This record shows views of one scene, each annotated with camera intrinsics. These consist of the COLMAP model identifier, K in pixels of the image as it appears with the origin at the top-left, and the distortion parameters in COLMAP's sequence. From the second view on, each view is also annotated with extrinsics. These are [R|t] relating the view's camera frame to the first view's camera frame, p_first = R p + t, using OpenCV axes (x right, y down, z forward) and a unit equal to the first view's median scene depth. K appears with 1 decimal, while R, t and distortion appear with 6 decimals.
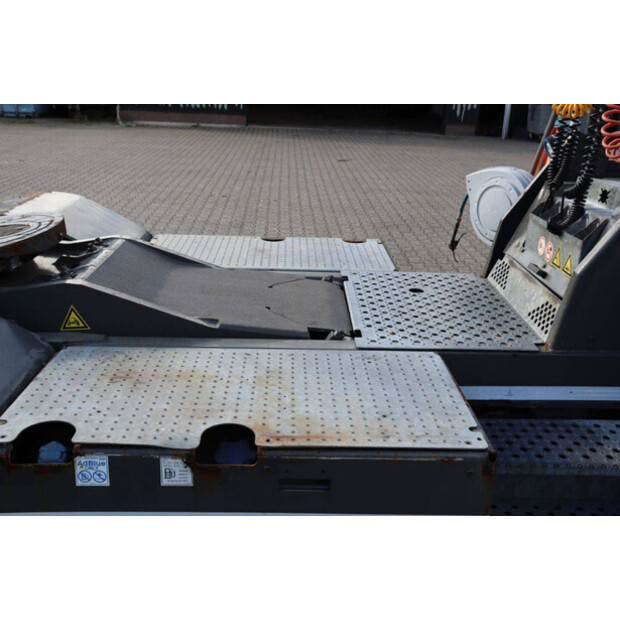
lens RADIAL K [[685.1, 0, 310.0], [0, 685.1, 310.0], [0, 0, 1]] dist [-0.027048, -0.005466]
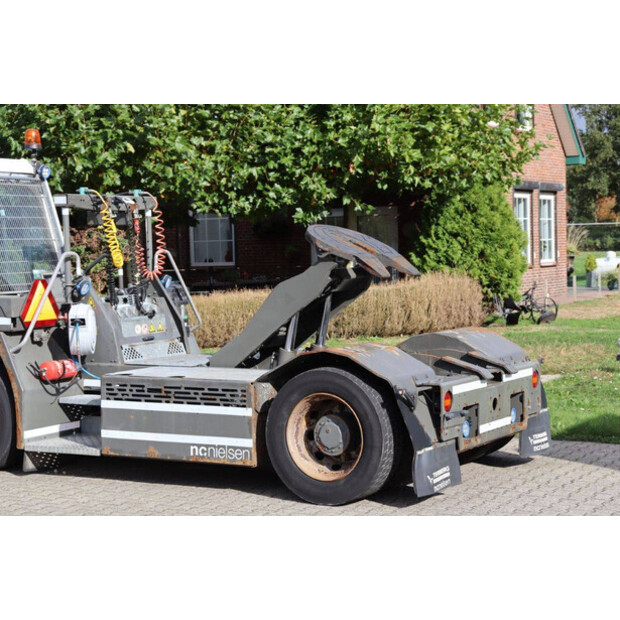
lens RADIAL K [[1292.5, 0, 310.0], [0, 1292.5, 310.0], [0, 0, 1]] dist [0.309023, 0.450585]
pose [[-0.849320, -0.043446, 0.526088, -2.409373], [0.163704, 0.925795, 0.340740, -1.576308], [-0.501854, 0.375520, -0.779184, 4.294688]]
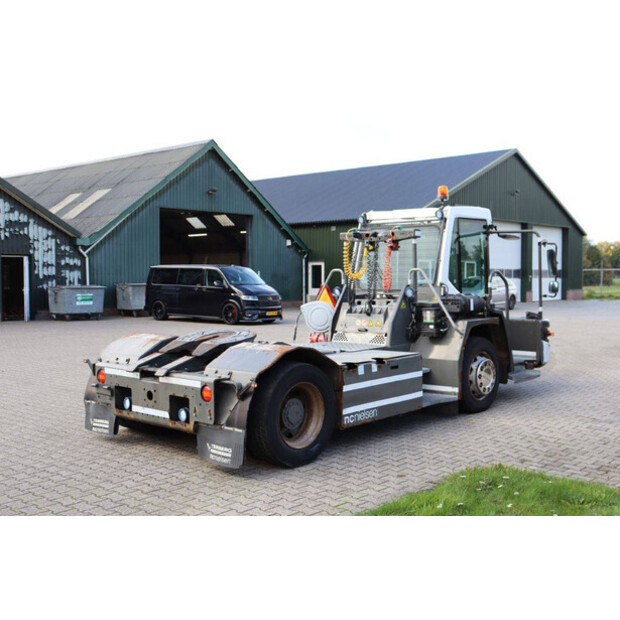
lens RADIAL K [[755.2, 0, 310.0], [0, 755.2, 310.0], [0, 0, 1]] dist [0.015841, 0.007955]
pose [[0.690067, -0.074005, 0.719952, -2.464165], [0.261882, 0.952885, -0.153063, 0.342818], [-0.674704, 0.294166, 0.676935, -1.218322]]
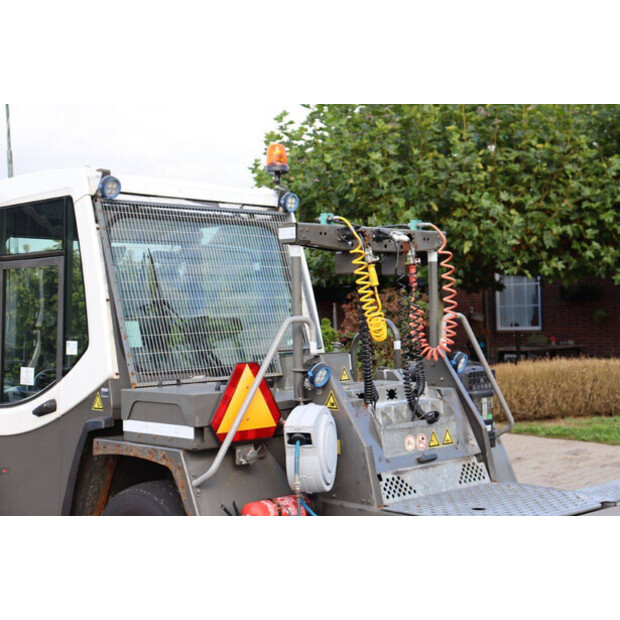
lens RADIAL K [[989.8, 0, 310.0], [0, 989.8, 310.0], [0, 0, 1]] dist [0.125237, 0.096557]
pose [[-0.672718, -0.018505, 0.739668, -0.972094], [0.235258, 0.942458, 0.237542, -0.904610], [-0.701502, 0.333811, -0.629655, 2.522763]]
